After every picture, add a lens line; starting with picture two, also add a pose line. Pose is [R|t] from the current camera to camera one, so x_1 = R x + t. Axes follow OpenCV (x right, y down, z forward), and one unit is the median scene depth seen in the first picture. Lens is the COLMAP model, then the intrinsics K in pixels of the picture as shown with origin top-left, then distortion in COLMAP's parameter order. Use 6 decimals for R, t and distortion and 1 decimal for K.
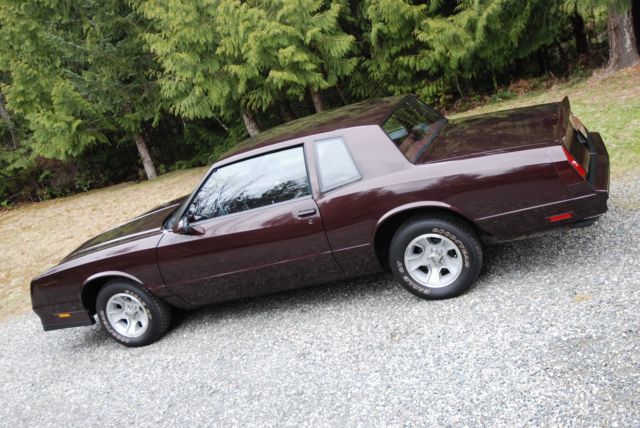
lens RADIAL K [[727.8, 0, 320.0], [0, 727.8, 214.0], [0, 0, 1]] dist [-0.006686, 0.010980]
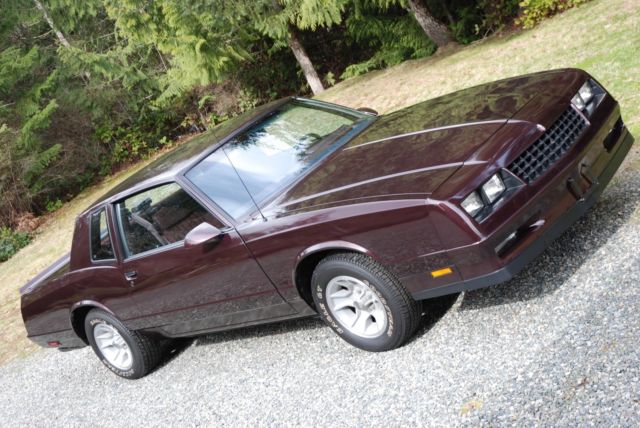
lens RADIAL K [[1004.7, 0, 318.9], [0, 1004.7, 226.4], [0, 0, 1]] dist [0.069778, 0.032279]
pose [[0.929752, -0.071782, -0.361121, 0.222012], [0.125749, 0.983742, 0.128212, -0.077244], [0.346047, -0.164616, 0.923663, 0.020015]]
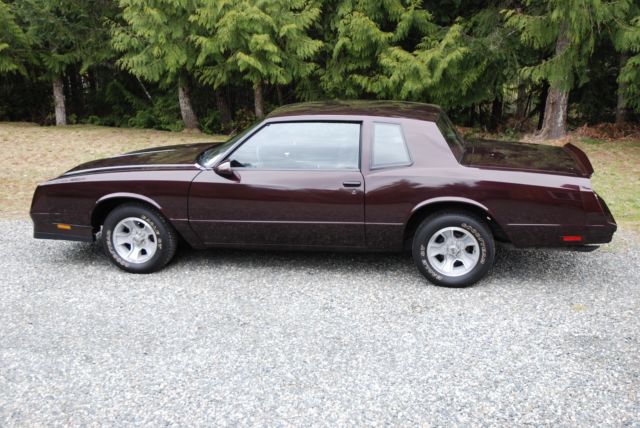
lens RADIAL K [[733.2, 0, 320.0], [0, 733.2, 214.0], [0, 0, 1]] dist [-0.012860, 0.015626]
pose [[0.949756, 0.239226, 0.201826, -0.118499], [-0.234977, 0.970953, -0.045123, 0.044812], [-0.206758, -0.004569, 0.978382, -0.028305]]
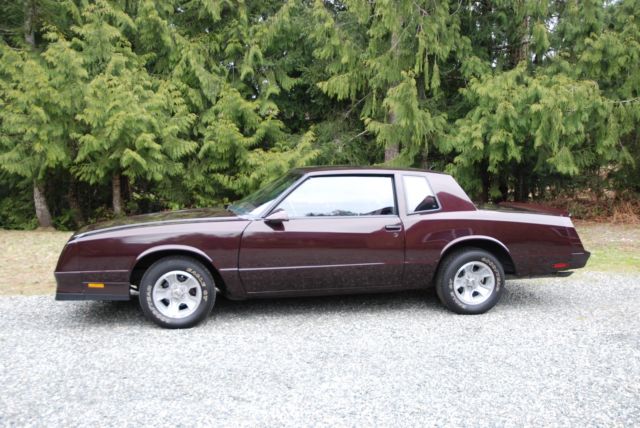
lens RADIAL K [[622.9, 0, 320.0], [0, 622.9, 214.0], [0, 0, 1]] dist [-0.055549, 0.026851]
pose [[0.826084, 0.259803, 0.500087, -0.282879], [-0.133914, 0.952472, -0.273614, 0.122018], [-0.547404, 0.159059, 0.821613, 0.084920]]
